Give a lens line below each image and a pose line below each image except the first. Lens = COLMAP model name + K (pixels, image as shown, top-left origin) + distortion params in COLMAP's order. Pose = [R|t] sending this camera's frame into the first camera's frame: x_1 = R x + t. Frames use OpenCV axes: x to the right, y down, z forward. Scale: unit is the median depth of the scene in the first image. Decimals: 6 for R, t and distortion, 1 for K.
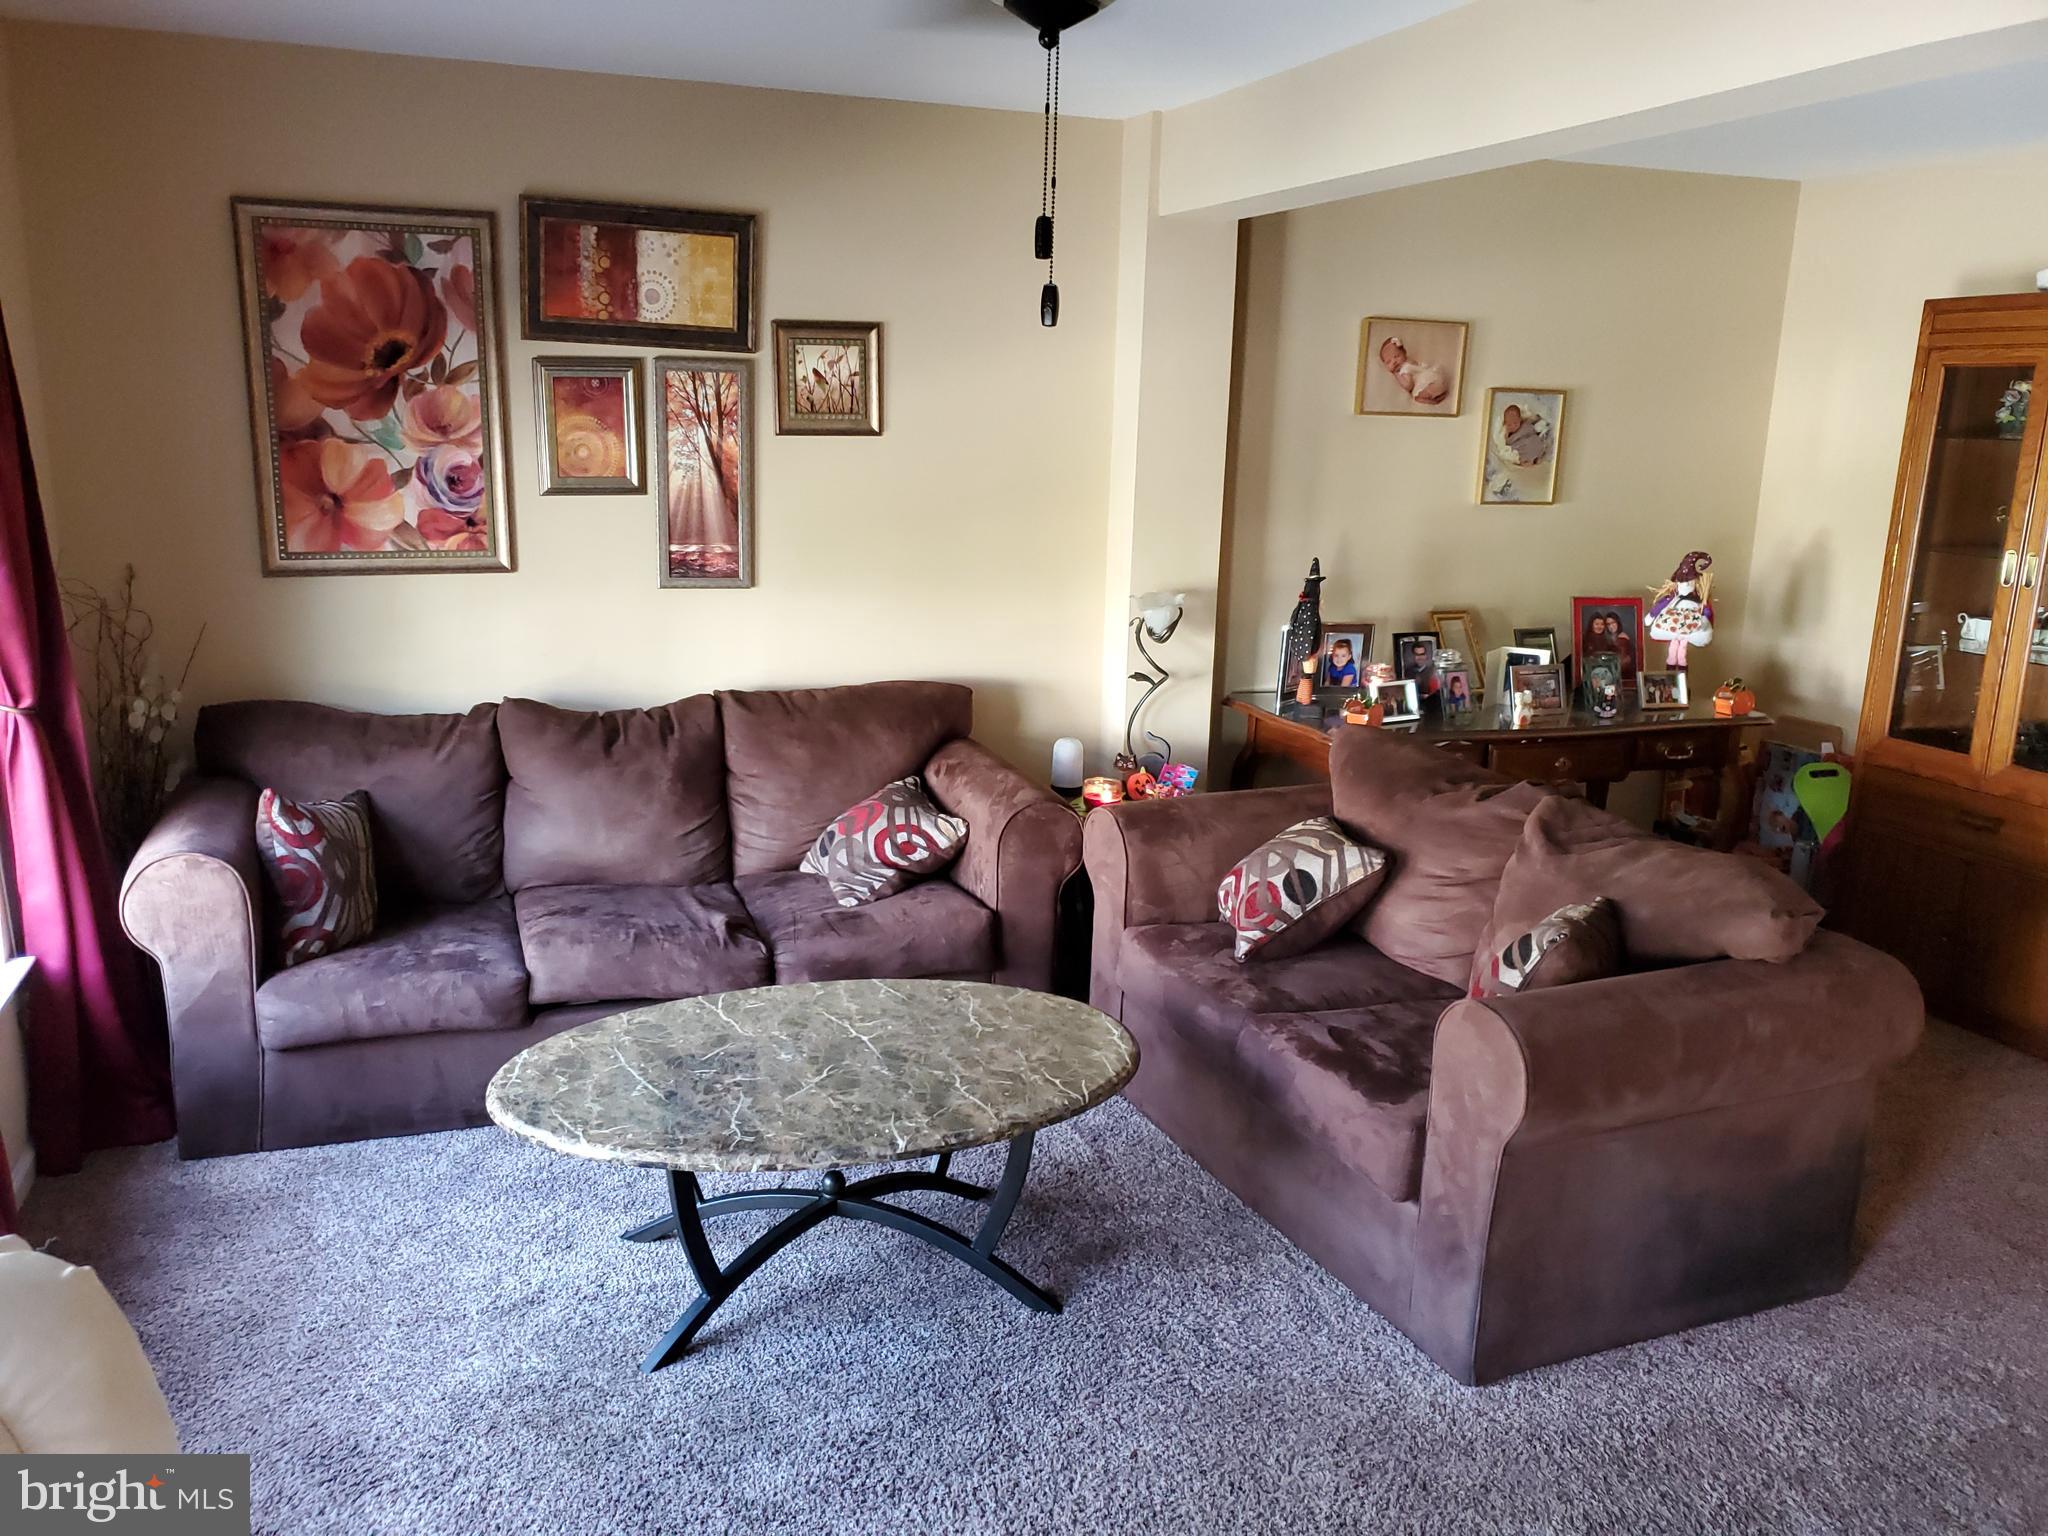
lens RADIAL K [[1631.8, 0, 1024.0], [0, 1631.8, 768.0], [0, 0, 1]] dist [0.069443, -0.115059]
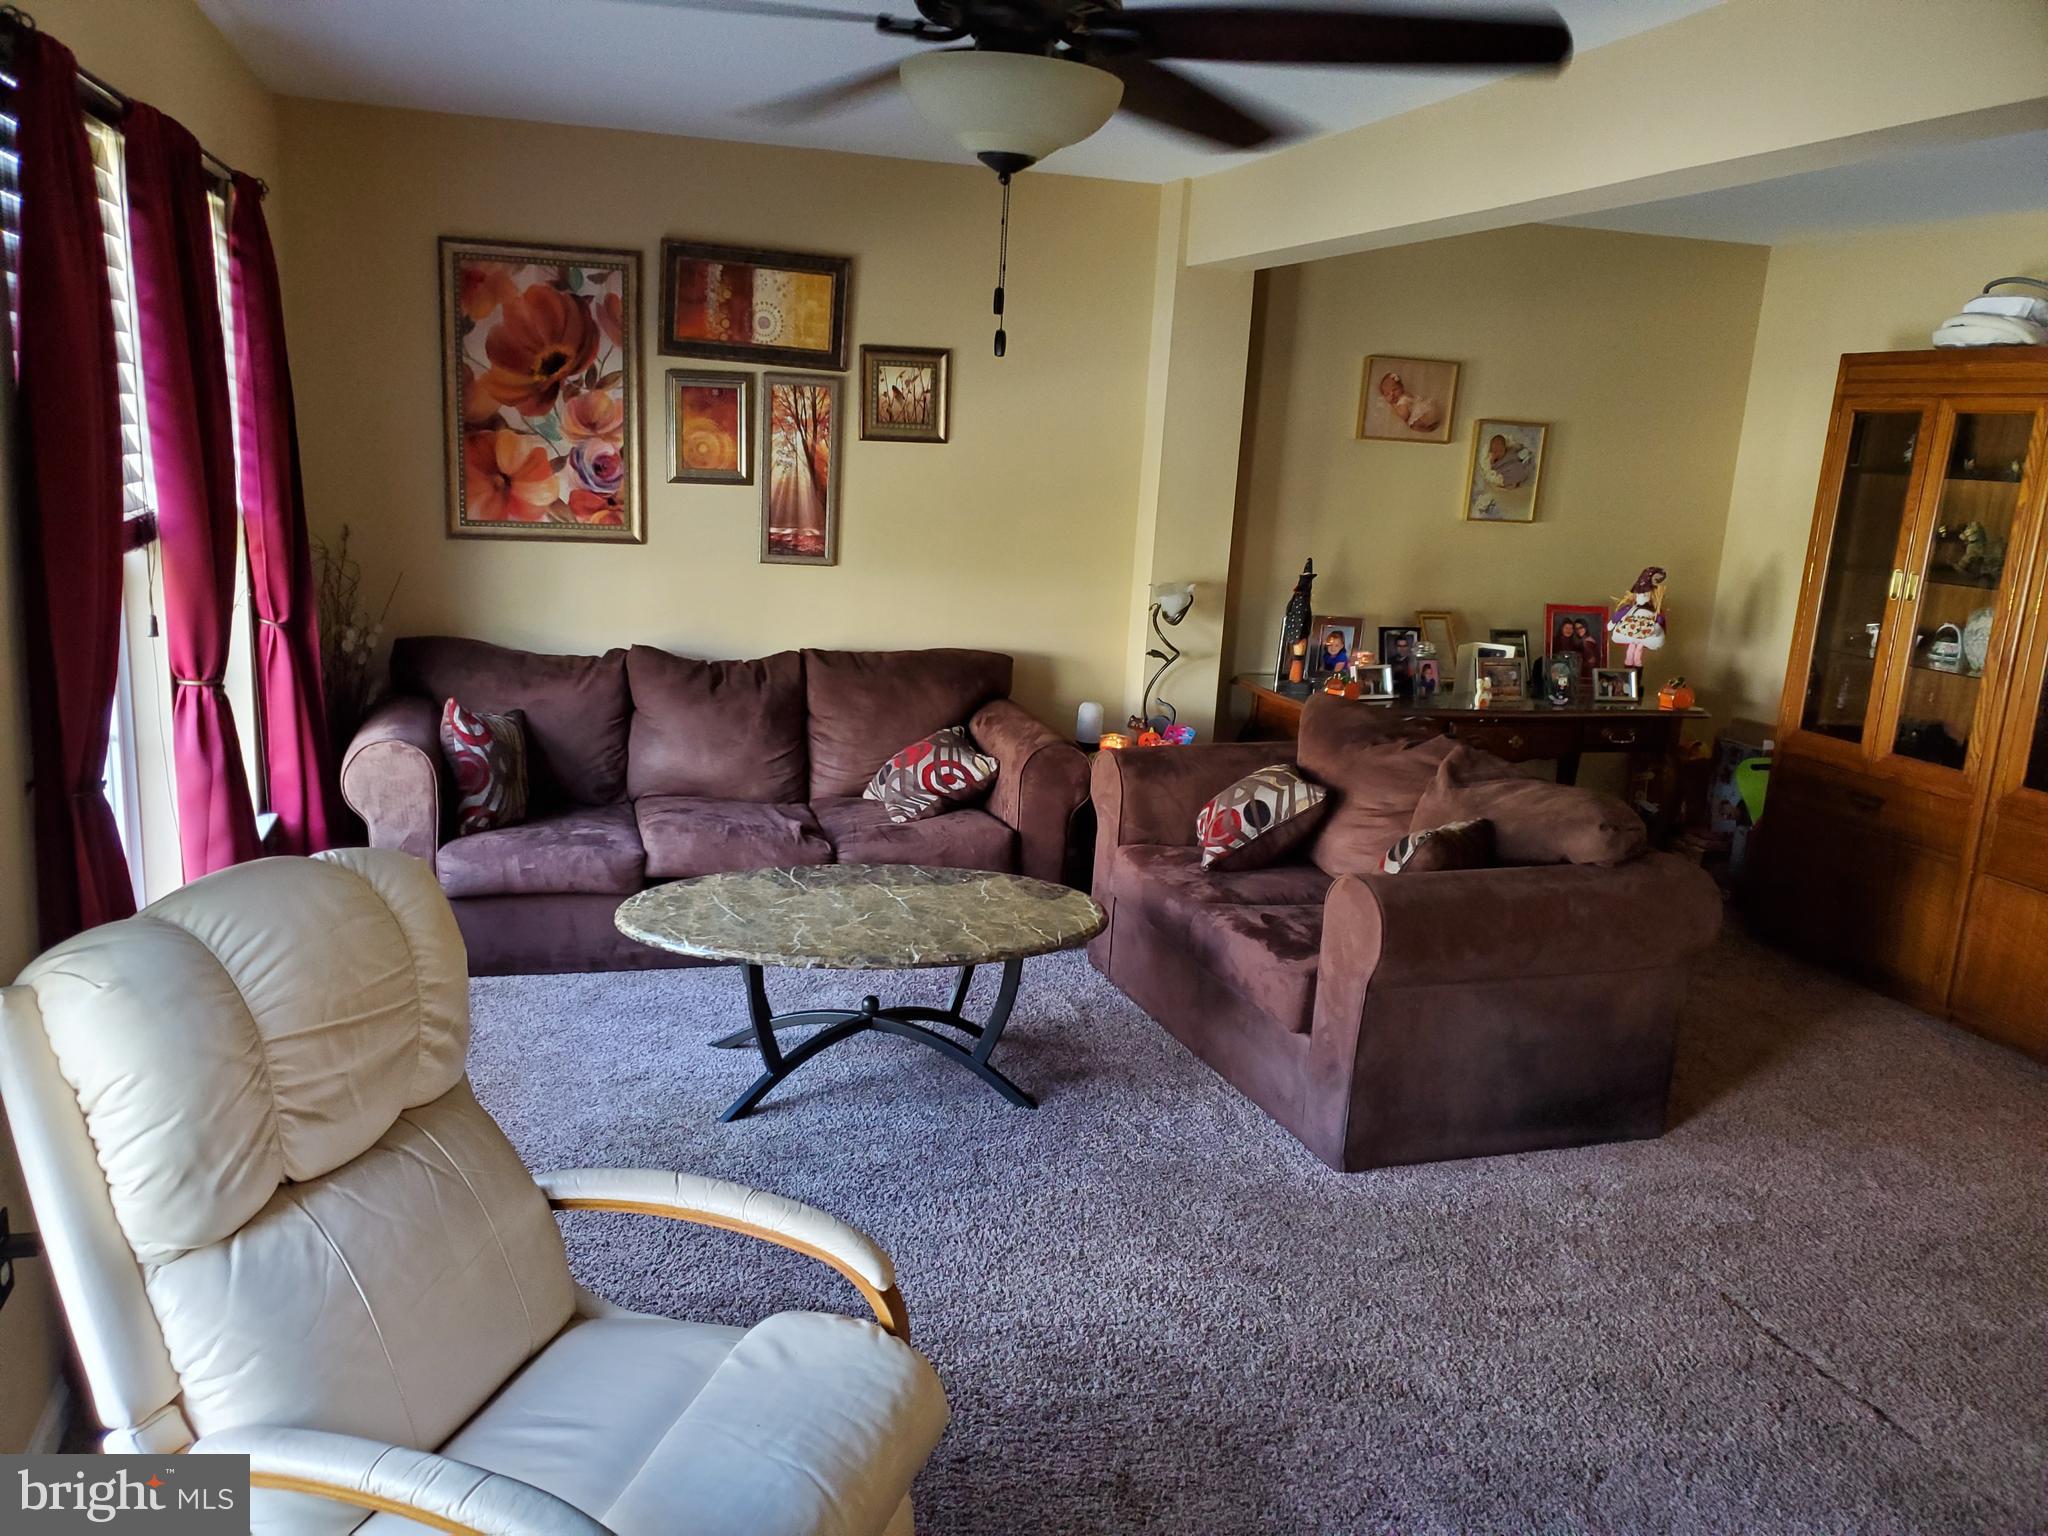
lens RADIAL K [[1676.0, 0, 1021.2], [0, 1676.0, 802.6], [0, 0, 1]] dist [0.168142, -0.454738]
pose [[0.996992, 0.043992, -0.063815, 0.064963], [-0.044275, 0.999015, -0.003022, 0.069486], [0.063620, 0.005838, 0.997957, -0.262533]]
